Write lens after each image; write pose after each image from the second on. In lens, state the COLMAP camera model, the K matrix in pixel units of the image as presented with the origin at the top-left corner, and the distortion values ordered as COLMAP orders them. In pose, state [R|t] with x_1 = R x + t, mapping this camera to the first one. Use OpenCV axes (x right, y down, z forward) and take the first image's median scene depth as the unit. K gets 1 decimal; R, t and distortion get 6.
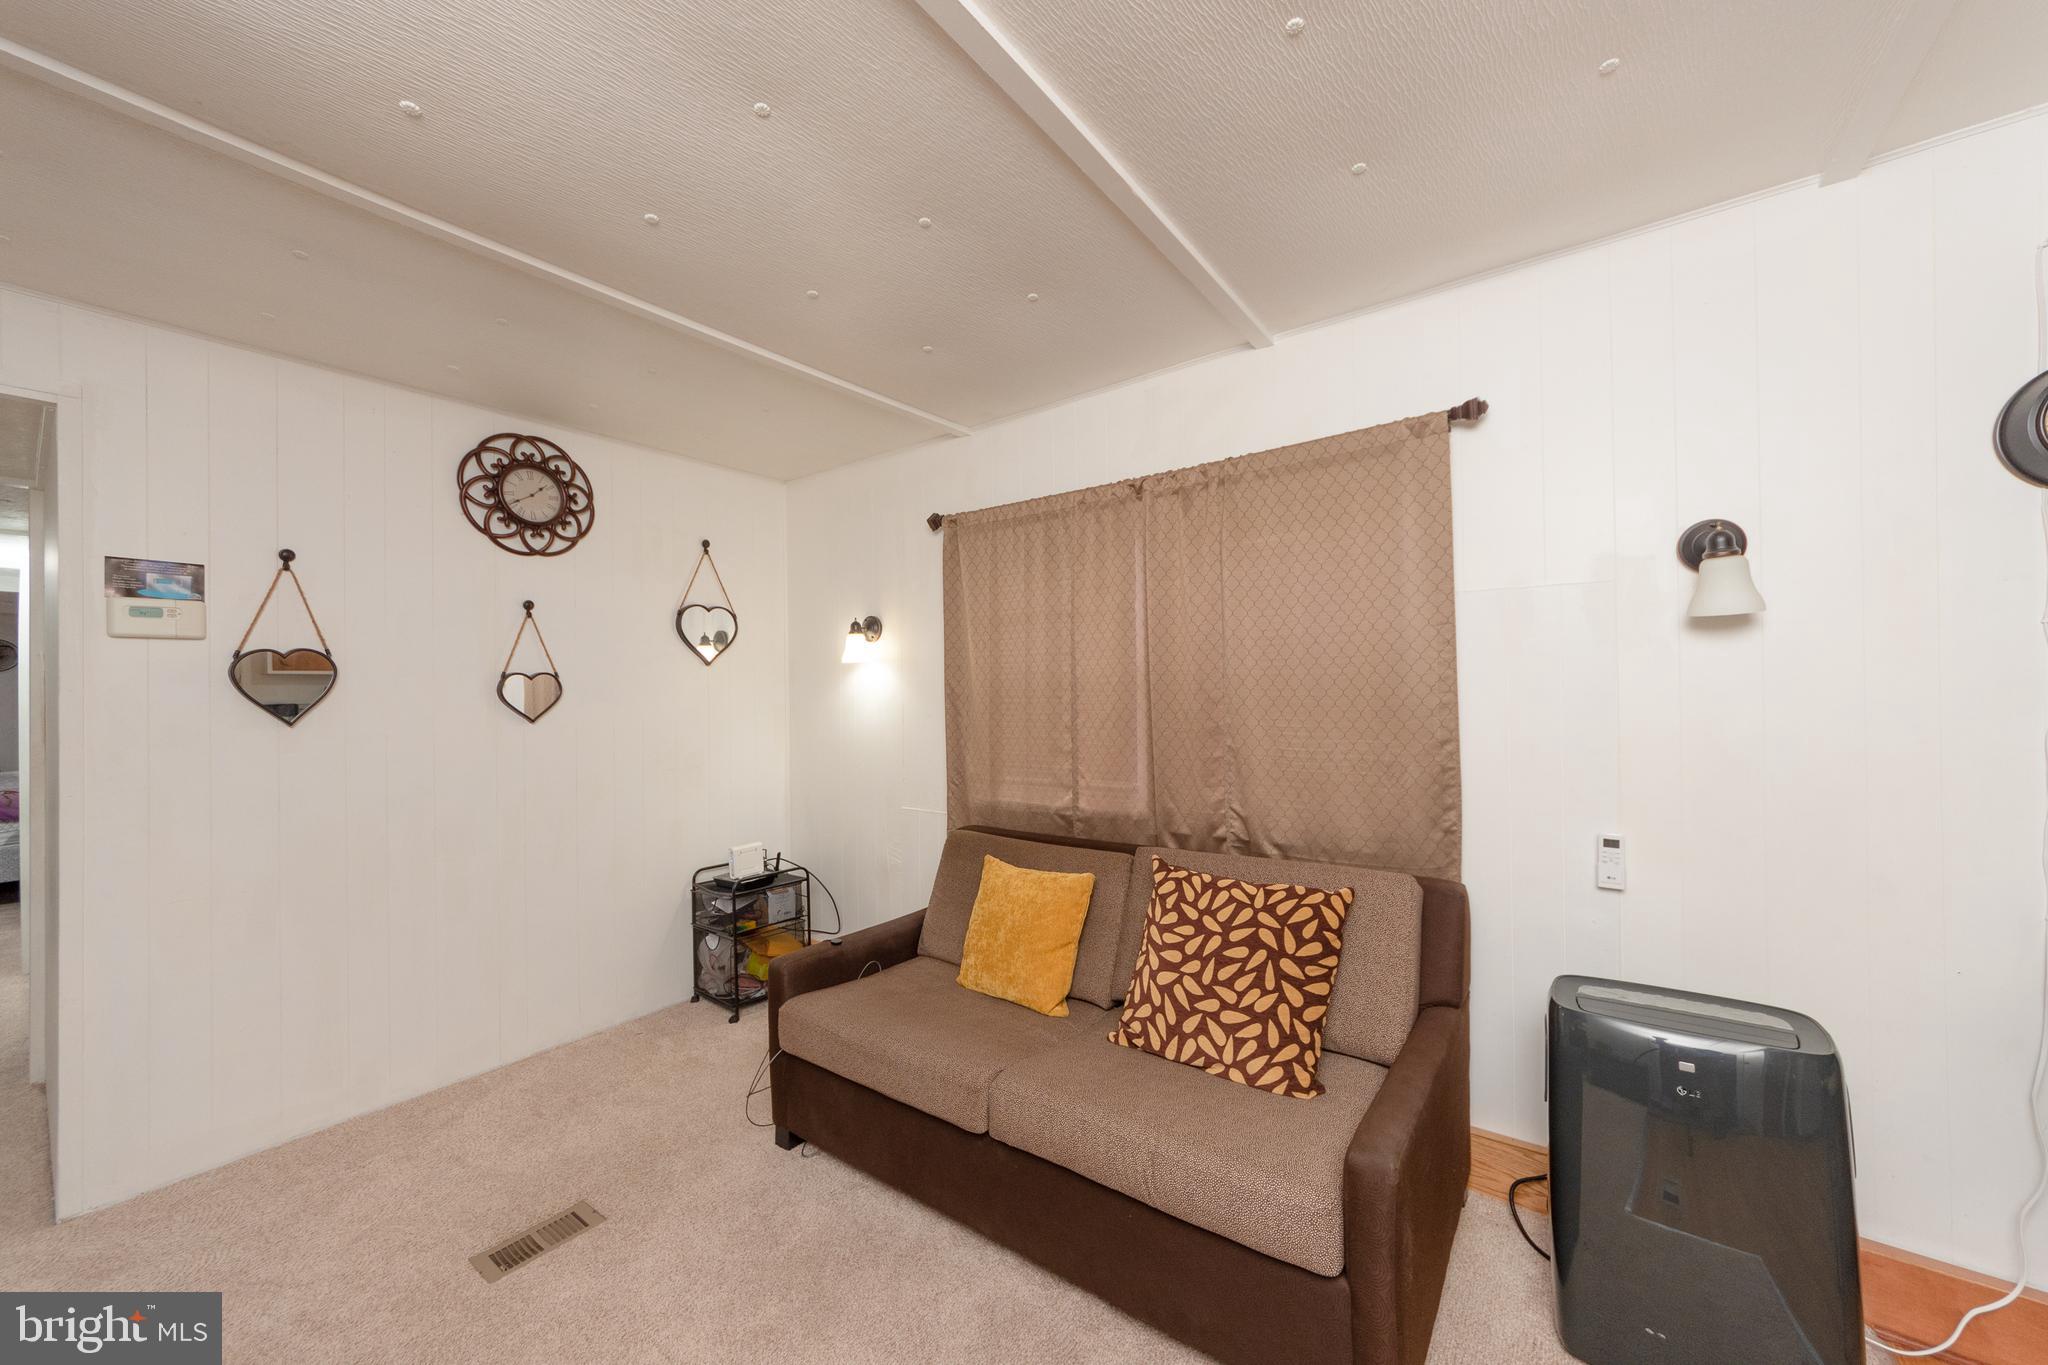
lens RADIAL K [[768.2, 0, 1020.3], [0, 768.2, 678.5], [0, 0, 1]] dist [0.000458, 0.000227]
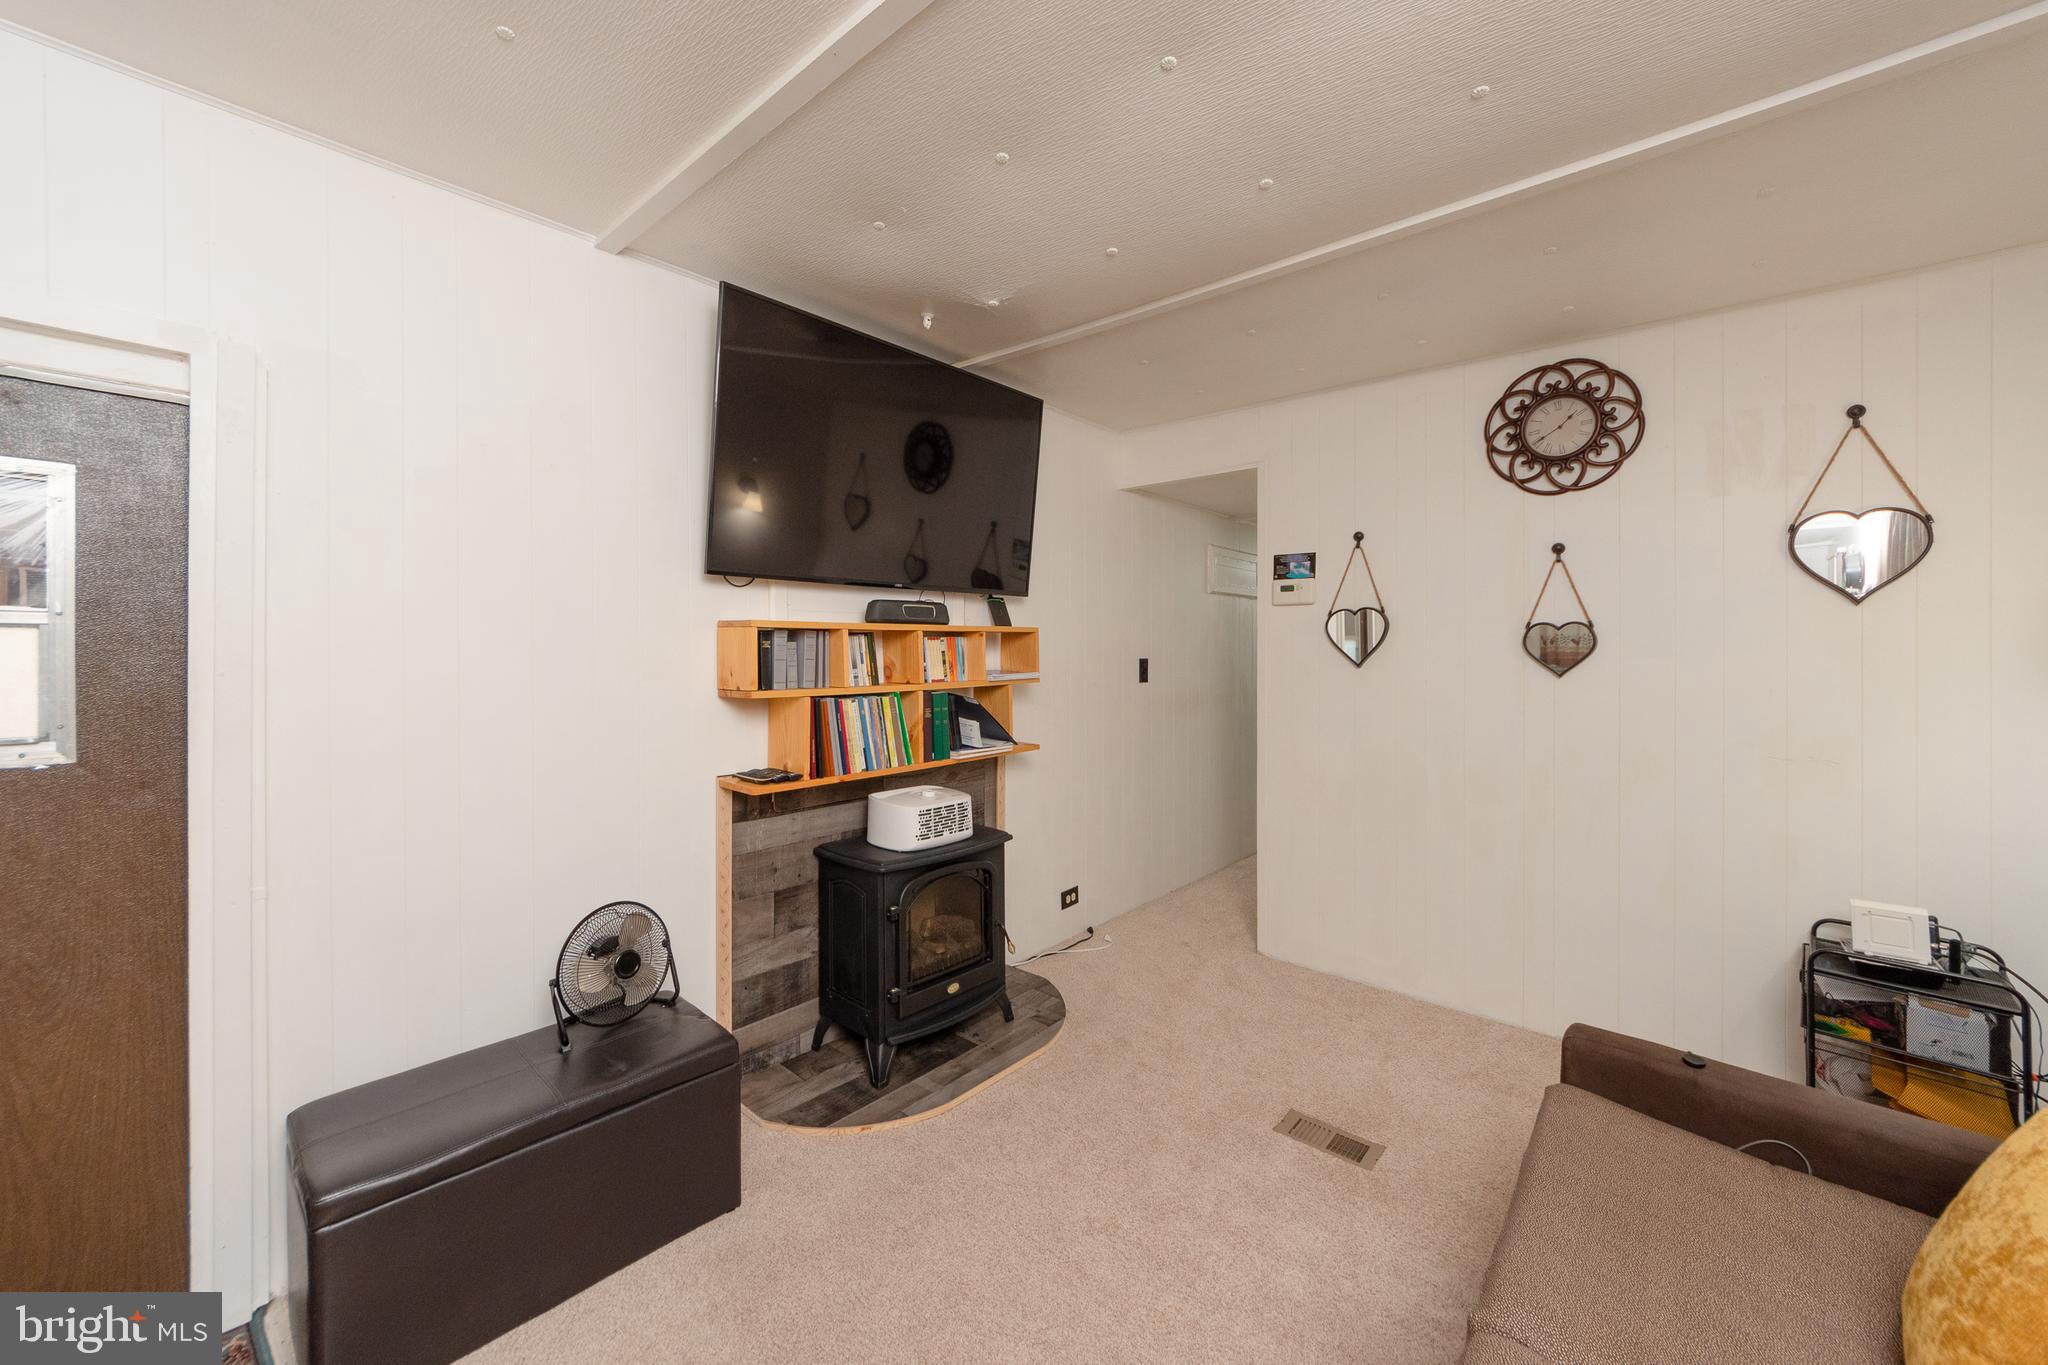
lens RADIAL K [[768.2, 0, 998.0], [0, 768.2, 650.3], [0, 0, 1]] dist [0.000458, 0.000227]
pose [[-0.086330, 0.020239, -0.996061, 0.333799], [0.008986, 0.999769, 0.019535, 0.001761], [0.996226, -0.007264, -0.086492, 0.417980]]
